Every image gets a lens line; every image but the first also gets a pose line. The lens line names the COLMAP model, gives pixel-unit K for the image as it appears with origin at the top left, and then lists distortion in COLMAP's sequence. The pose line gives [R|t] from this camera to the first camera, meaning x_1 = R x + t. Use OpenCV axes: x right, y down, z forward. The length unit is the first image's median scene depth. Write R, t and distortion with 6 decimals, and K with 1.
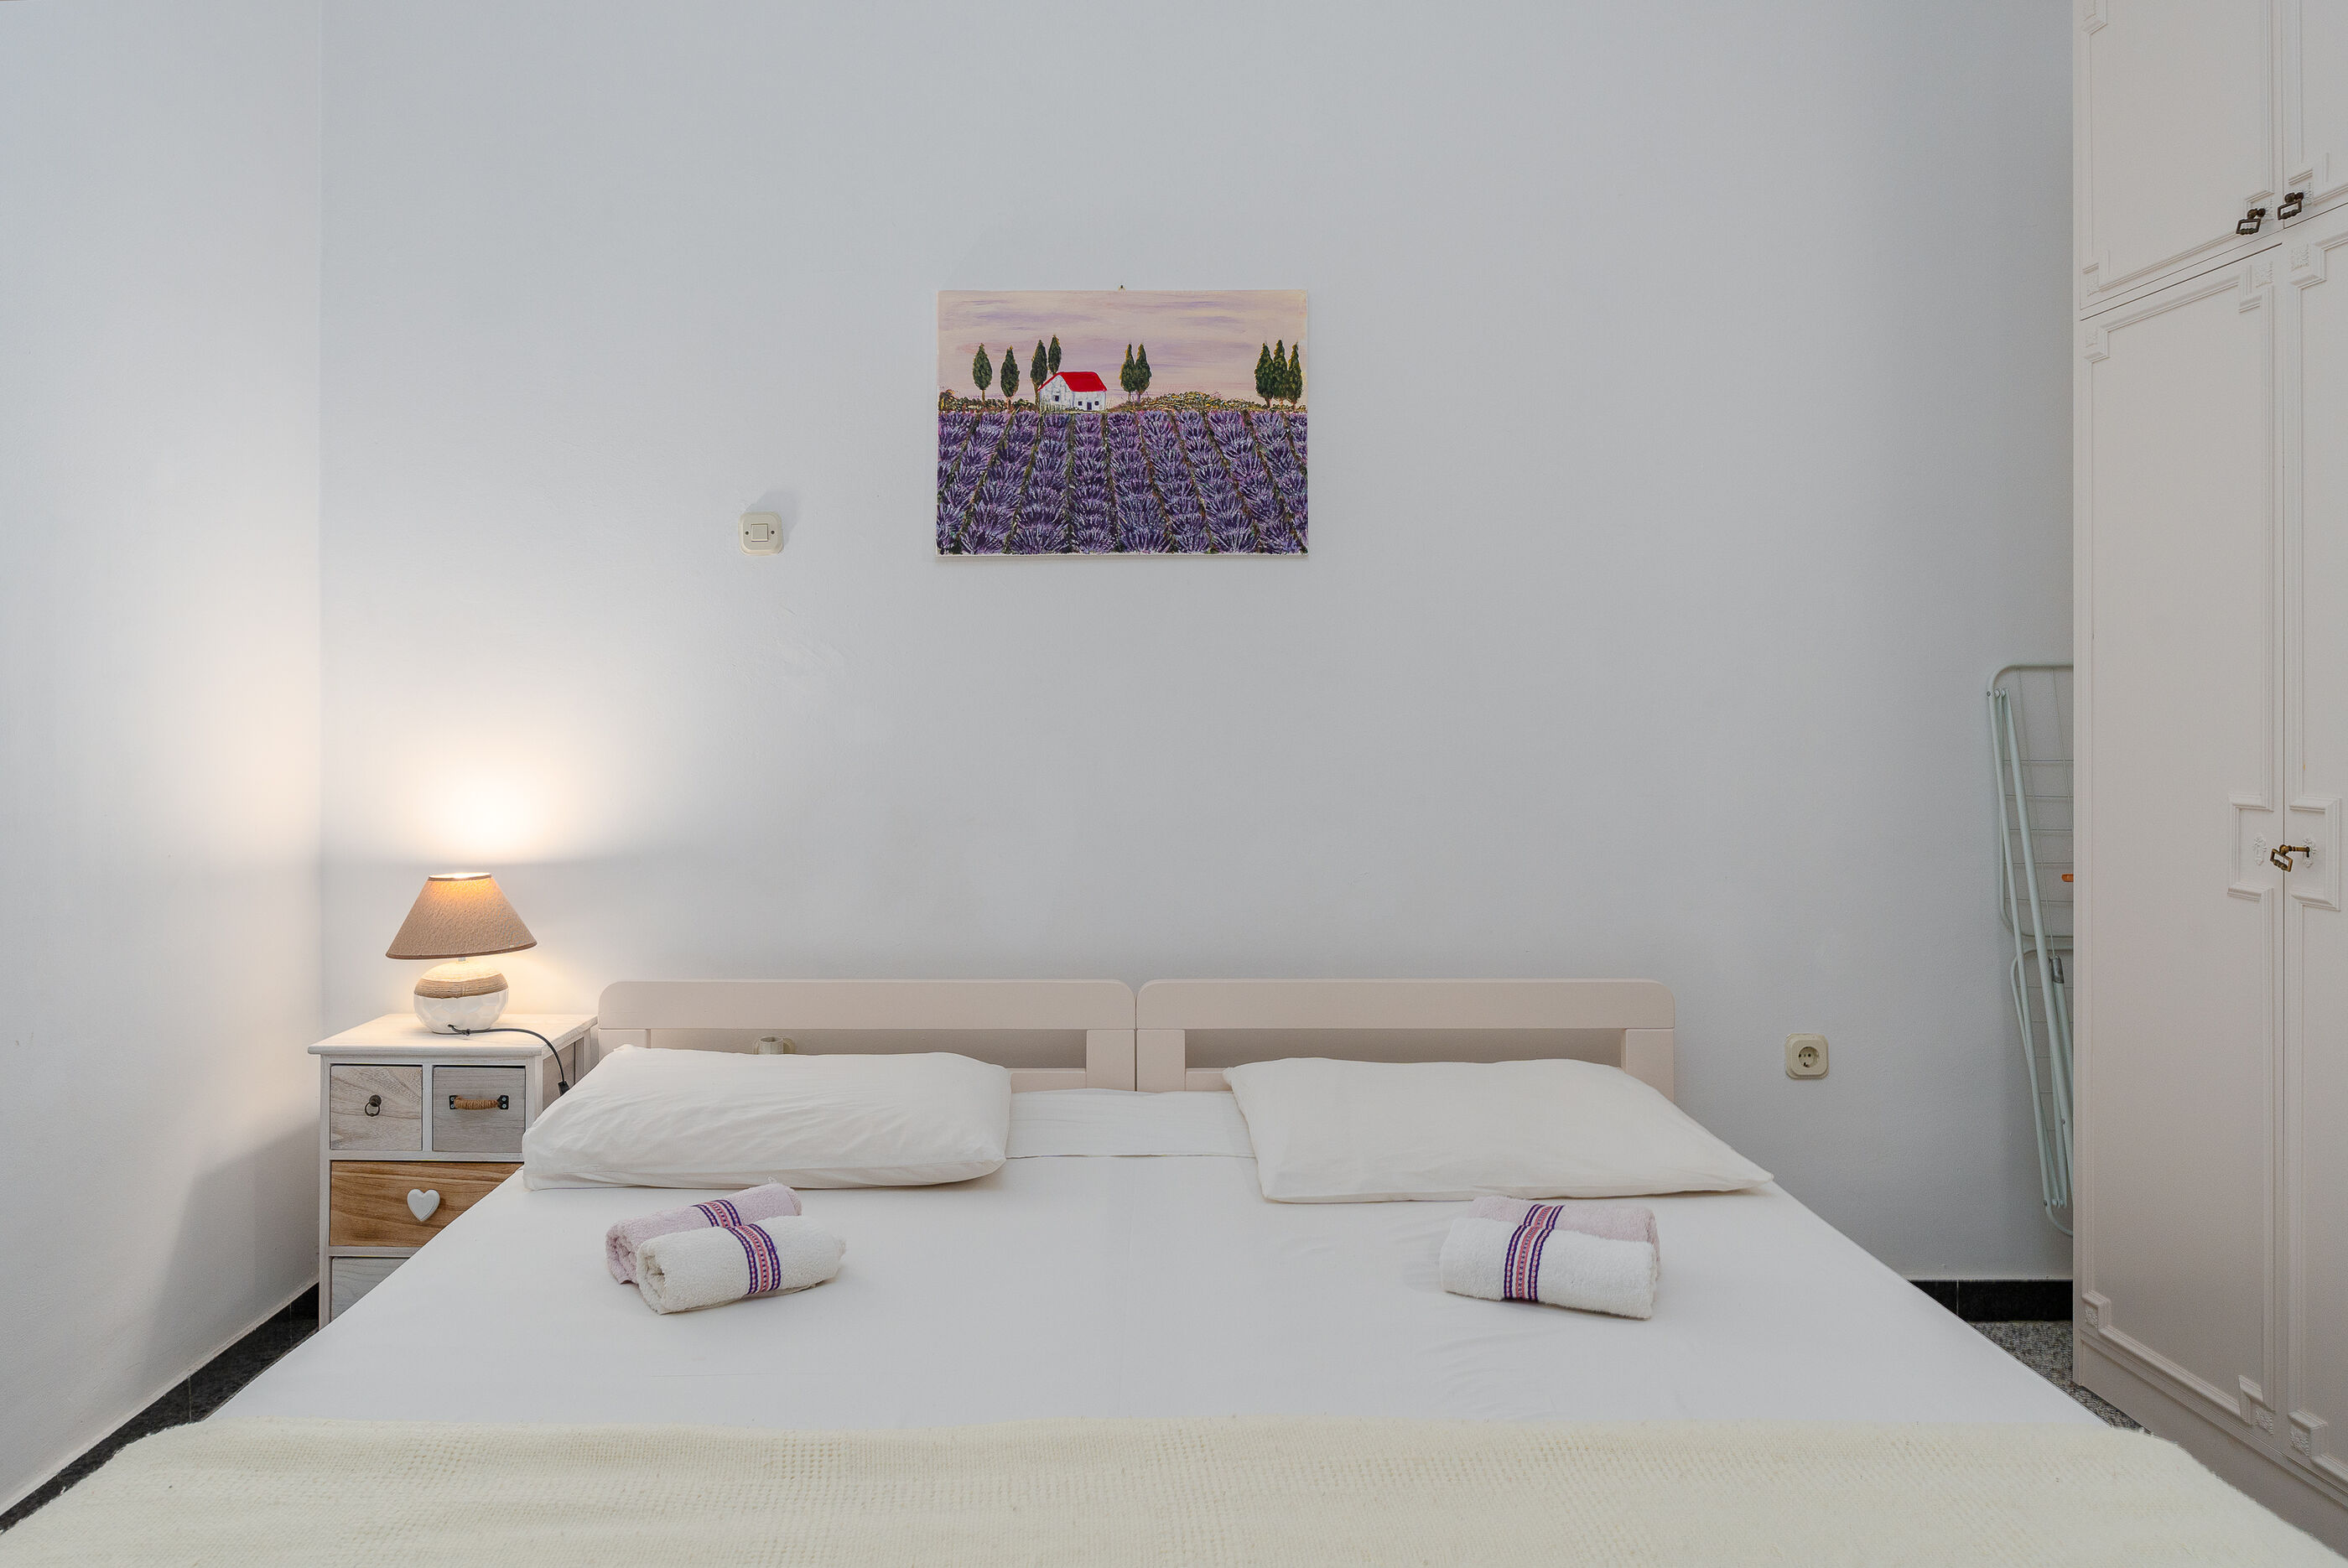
lens RADIAL K [[1518.7, 0, 1106.2], [0, 1518.7, 747.5], [0, 0, 1]] dist [-0.002738, -0.001525]
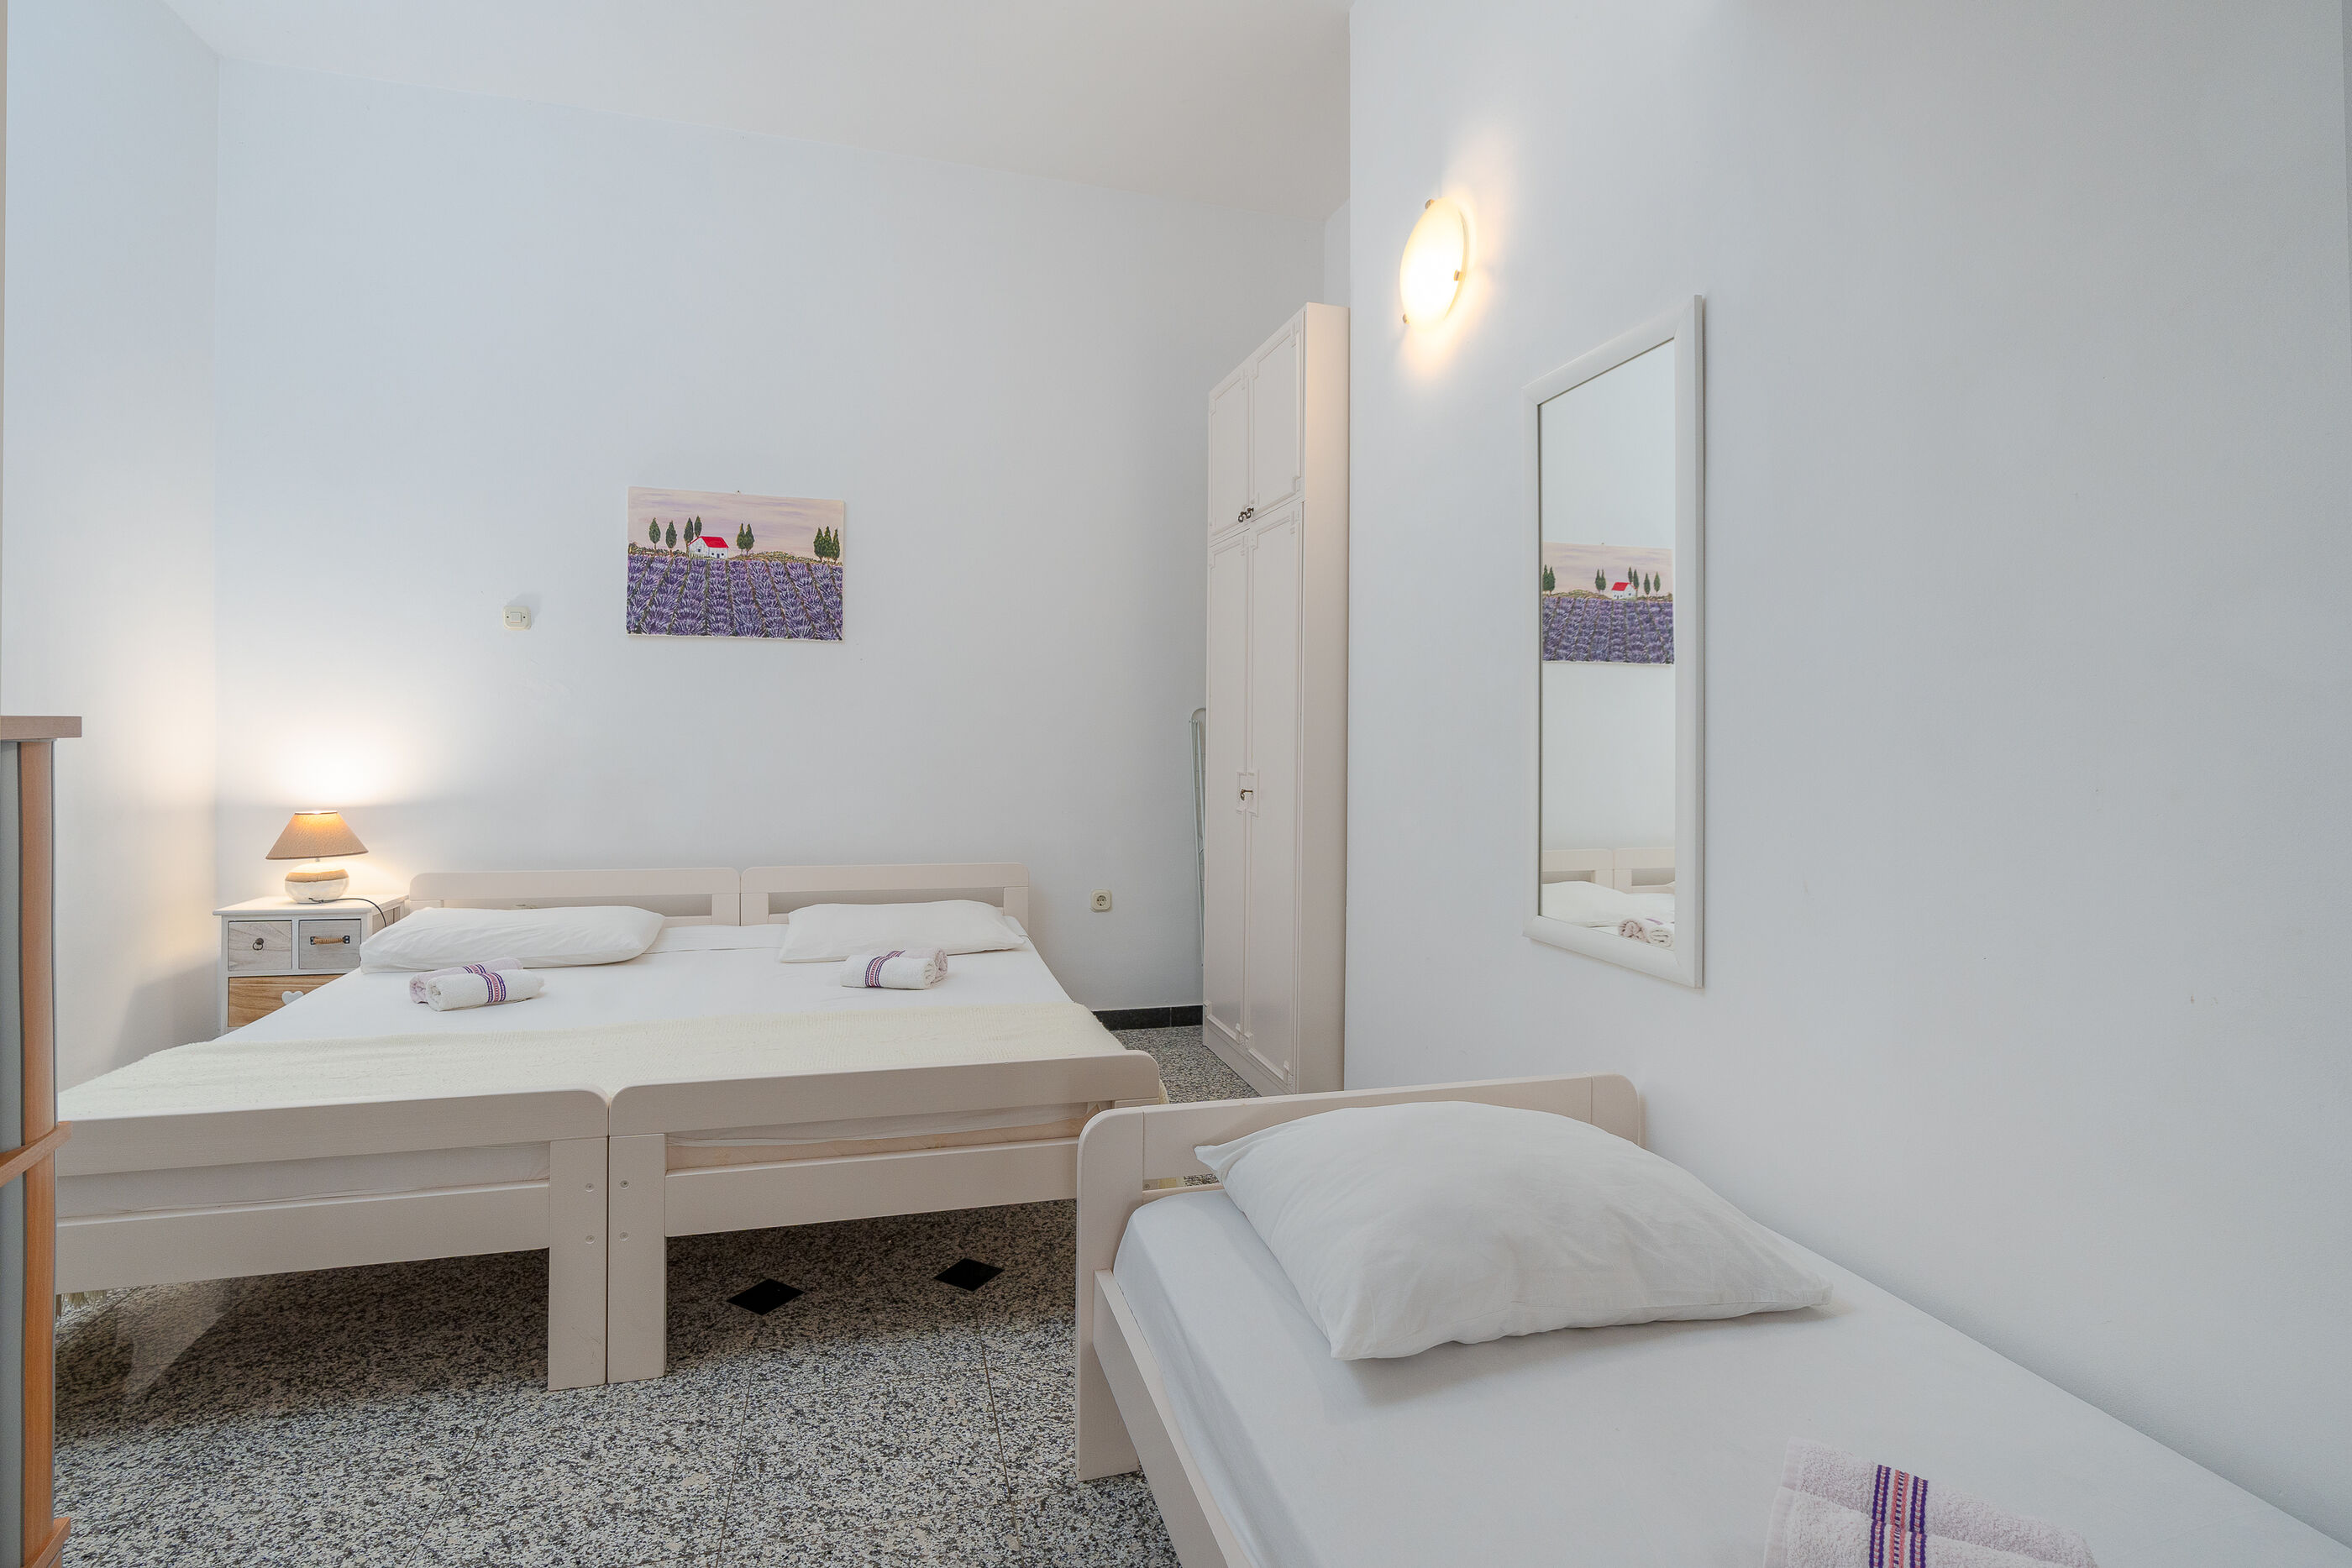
lens RADIAL K [[1095.2, 0, 1174.2], [0, 1095.2, 767.0], [0, 0, 1]] dist [-0.008986, 0.004791]
pose [[0.961407, 0.006155, 0.275060, 0.157030], [-0.010495, 0.999843, 0.014310, 0.005272], [-0.274929, -0.016644, 0.961321, -0.425160]]
